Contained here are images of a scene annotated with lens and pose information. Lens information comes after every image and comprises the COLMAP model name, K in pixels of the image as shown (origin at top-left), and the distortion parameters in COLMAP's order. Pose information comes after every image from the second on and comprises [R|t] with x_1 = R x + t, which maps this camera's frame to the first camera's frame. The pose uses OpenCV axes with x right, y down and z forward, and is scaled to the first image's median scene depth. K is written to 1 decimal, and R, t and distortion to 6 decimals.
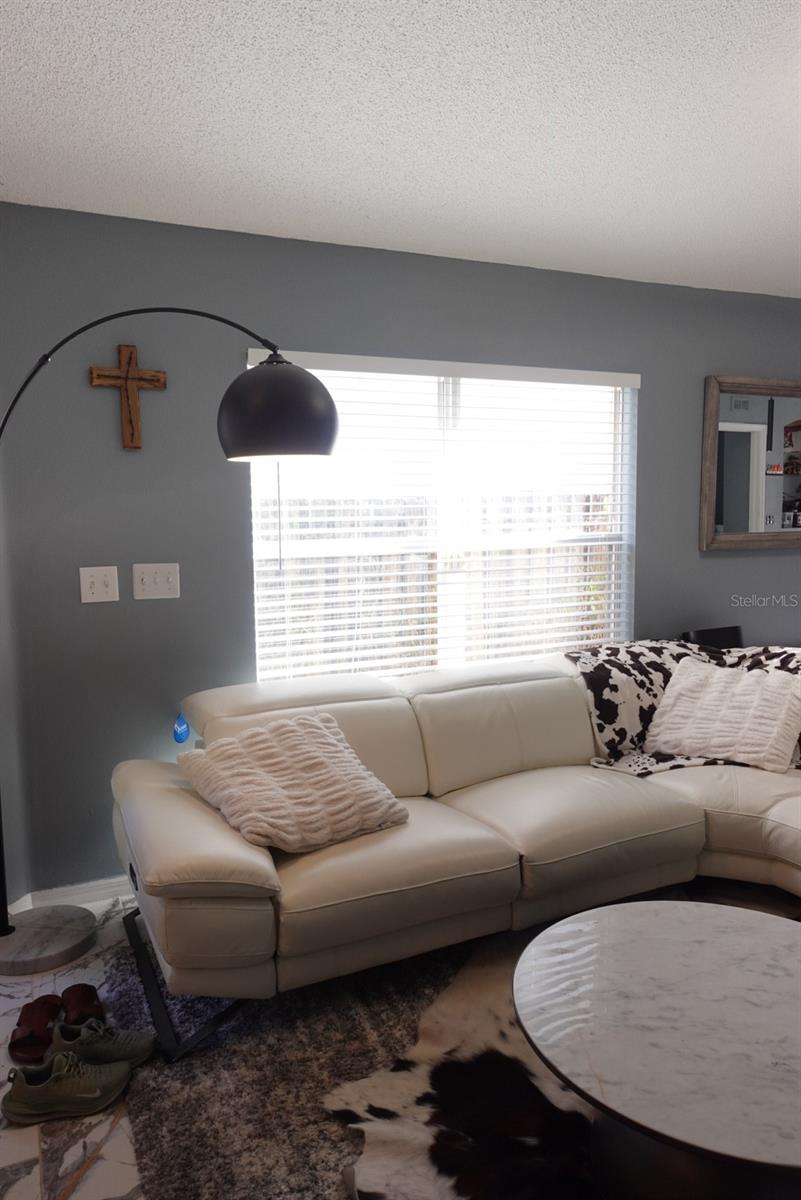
lens RADIAL K [[853.1, 0, 400.5], [0, 853.1, 600.0], [0, 0, 1]] dist [-0.005961, 0.073860]
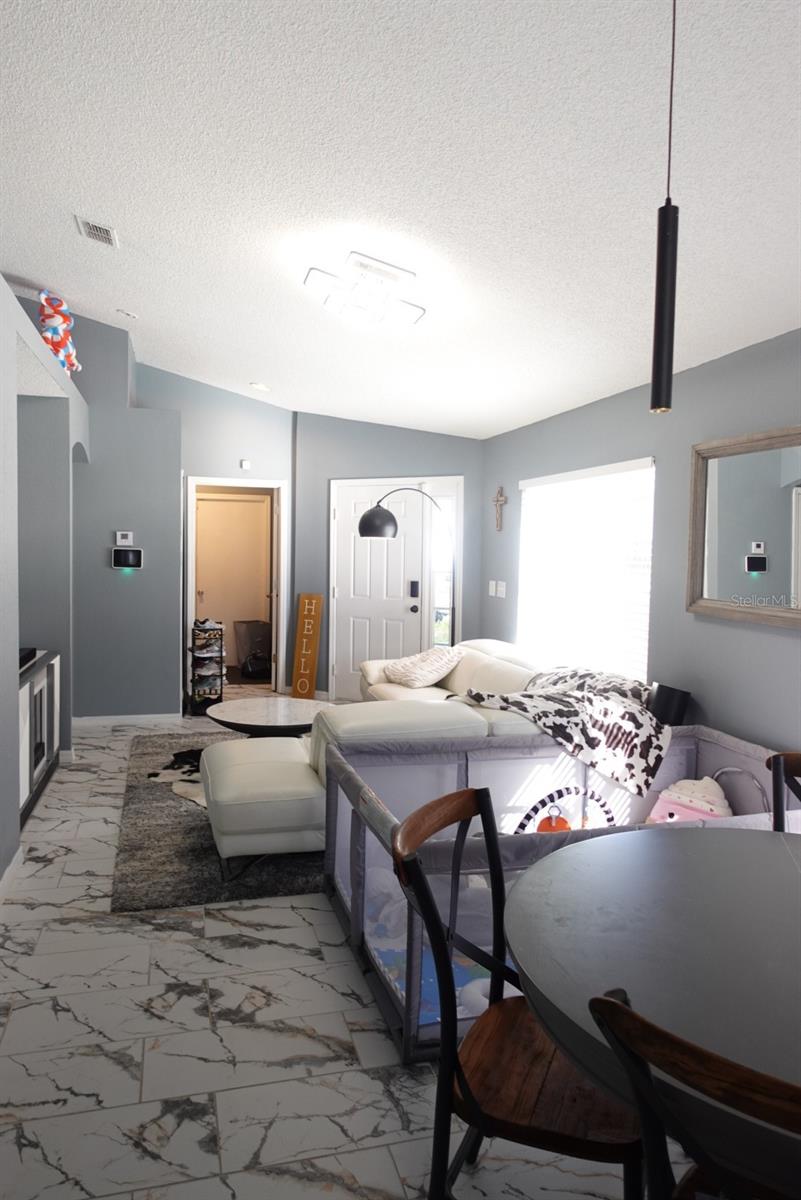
lens RADIAL K [[832.7, 0, 397.9], [0, 832.7, 601.3], [0, 0, 1]] dist [0.004195, -0.001729]
pose [[-0.186957, 0.066655, -0.980104, 1.939518], [-0.136630, 0.986234, 0.093135, -0.160987], [0.972820, 0.151324, -0.175277, 1.142097]]
